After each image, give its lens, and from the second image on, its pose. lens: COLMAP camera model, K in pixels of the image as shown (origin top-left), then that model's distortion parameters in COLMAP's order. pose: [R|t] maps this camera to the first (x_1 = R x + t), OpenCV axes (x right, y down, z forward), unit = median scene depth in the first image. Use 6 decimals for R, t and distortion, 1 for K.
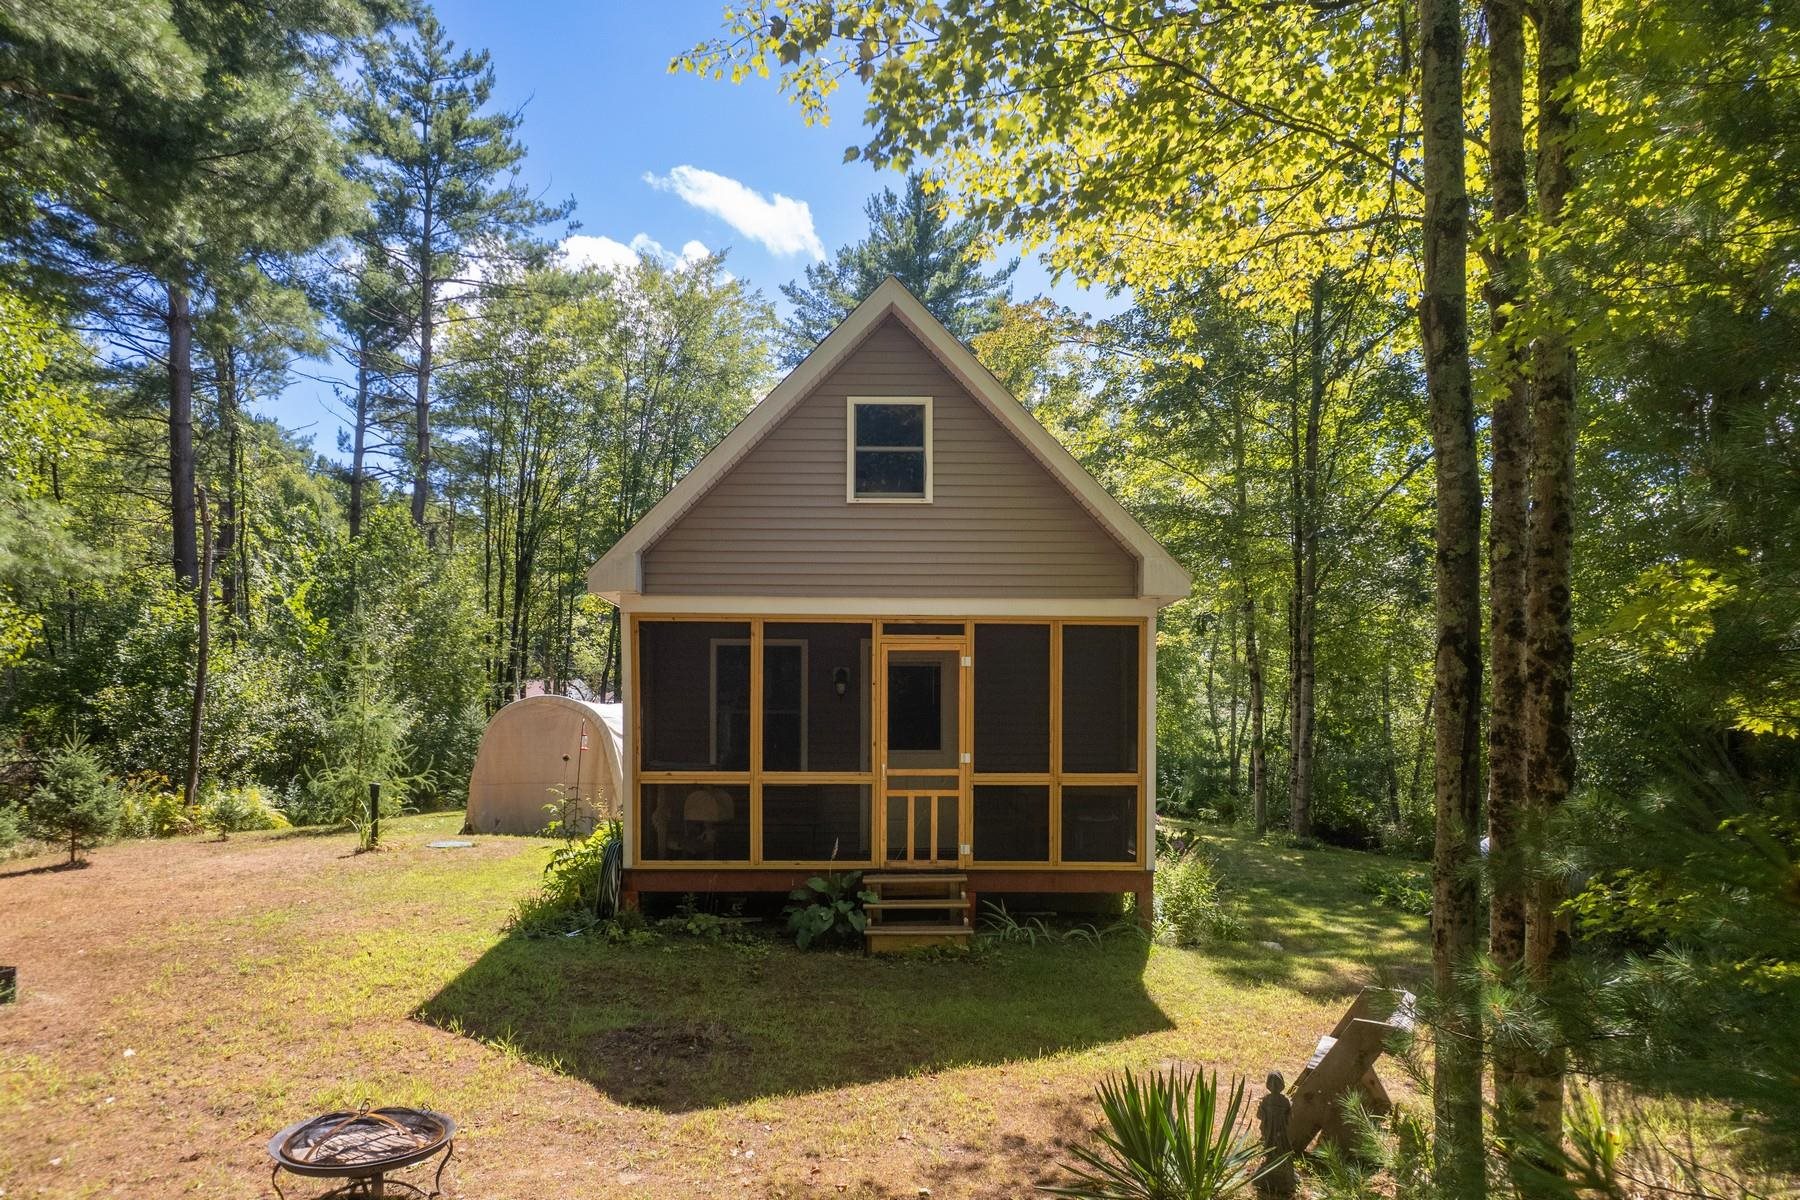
lens RADIAL K [[1149.4, 0, 900.5], [0, 1149.4, 614.5], [0, 0, 1]] dist [0.006745, 0.003818]
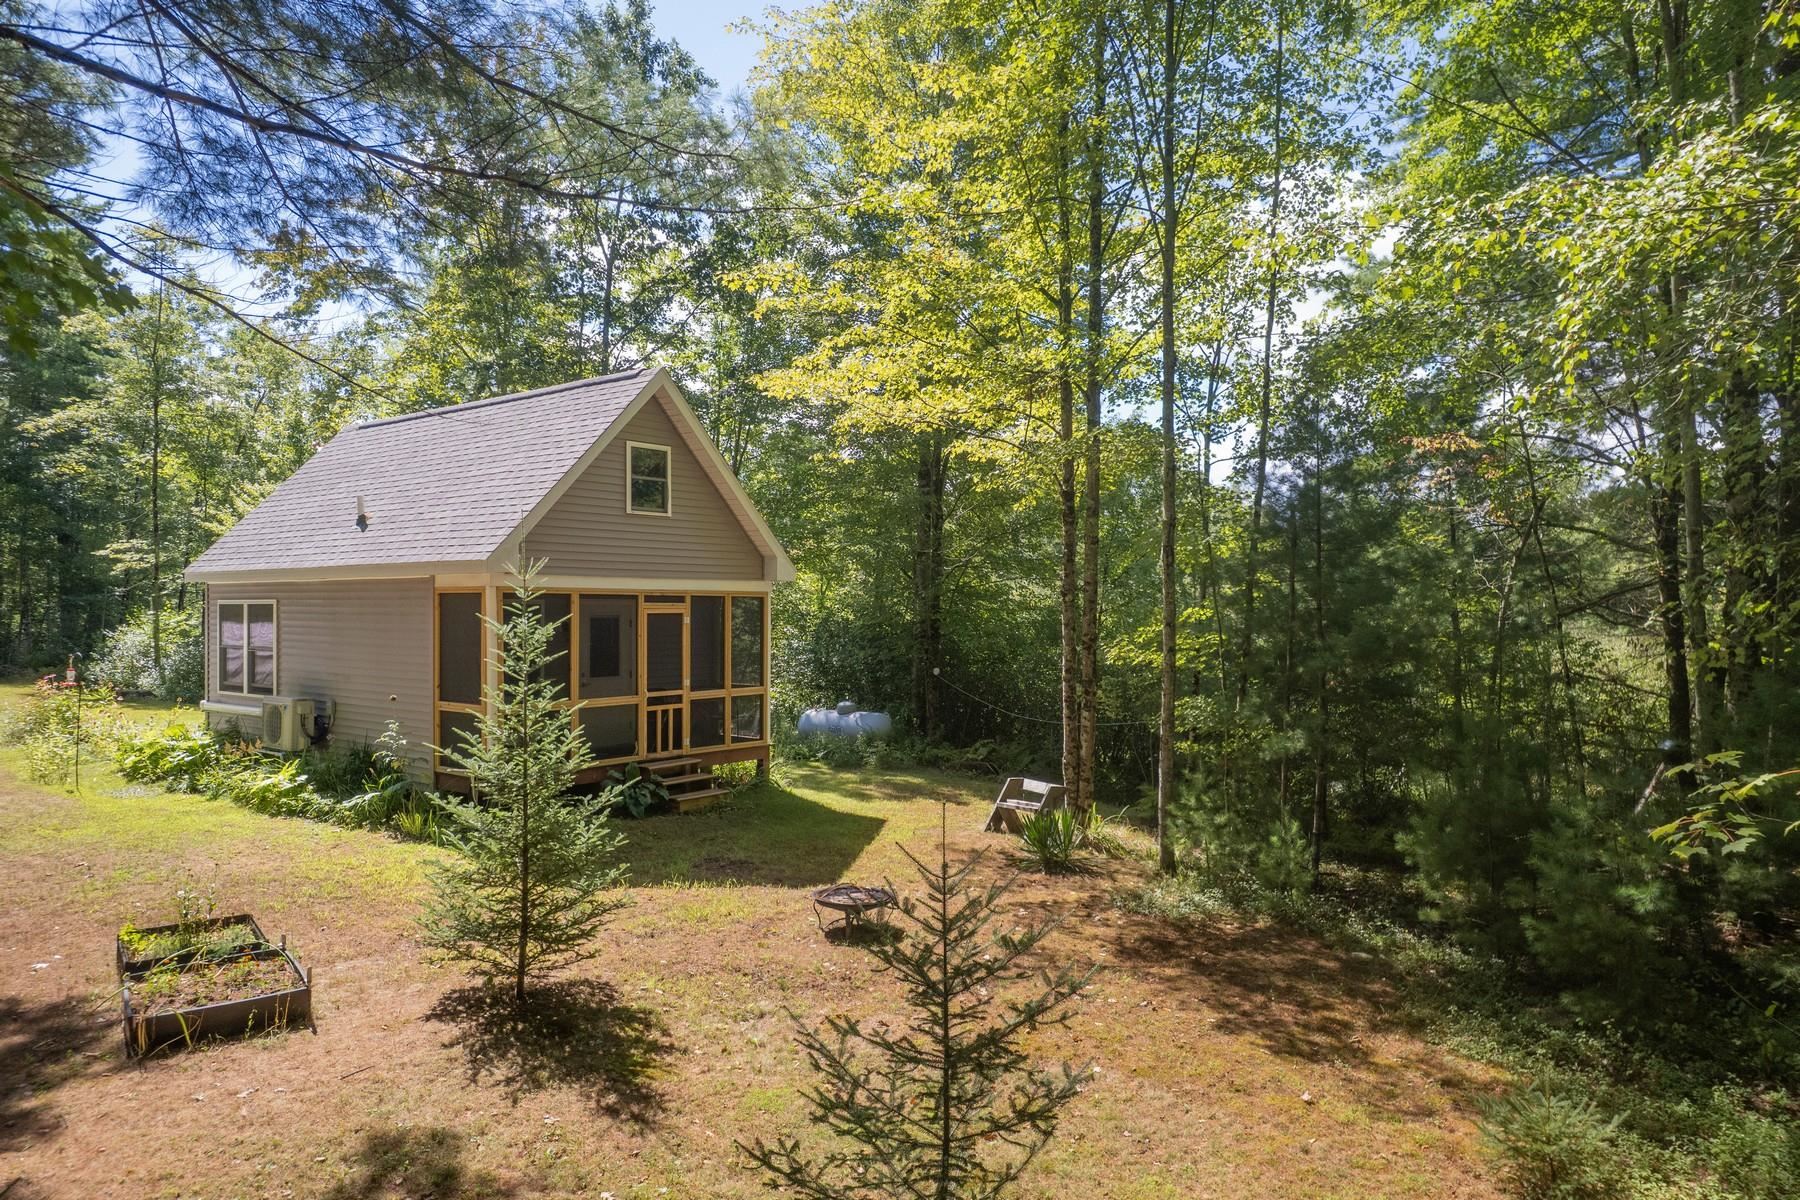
lens RADIAL K [[1149.4, 0, 899.8], [0, 1149.4, 597.4], [0, 0, 1]] dist [0.006745, 0.003818]
pose [[0.632582, 0.003180, 0.774487, -0.960416], [-0.001423, 0.999995, -0.002943, 0.014750], [-0.774492, 0.000759, 0.632583, -0.199667]]
